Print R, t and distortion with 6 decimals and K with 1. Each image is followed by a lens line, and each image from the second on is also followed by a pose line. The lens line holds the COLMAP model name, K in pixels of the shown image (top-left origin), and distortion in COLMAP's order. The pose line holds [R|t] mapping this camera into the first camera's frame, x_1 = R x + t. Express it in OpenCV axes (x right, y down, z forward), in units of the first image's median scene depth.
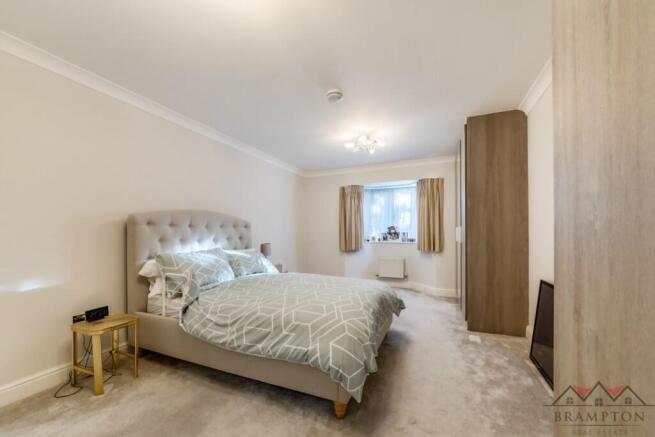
lens RADIAL K [[272.5, 0, 319.7], [0, 272.5, 235.0], [0, 0, 1]] dist [0.001224, 0.000044]
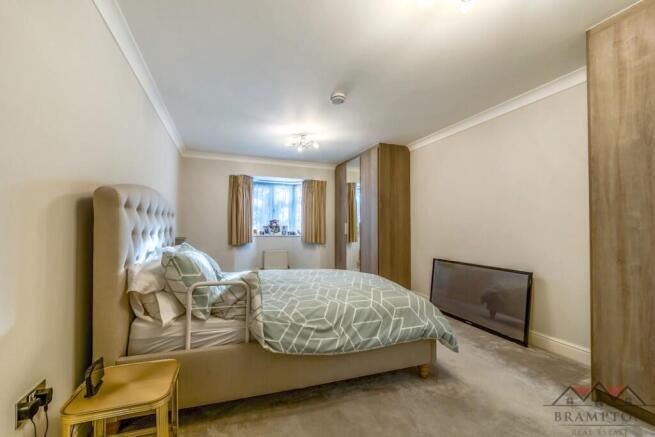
lens RADIAL K [[272.5, 0, 325.8], [0, 272.5, 223.8], [0, 0, 1]] dist [0.001224, 0.000044]
pose [[0.717875, 0.025036, 0.695722, -0.371607], [-0.013899, 0.999669, -0.021633, 0.002842], [-0.696034, 0.005860, 0.717985, 0.139889]]
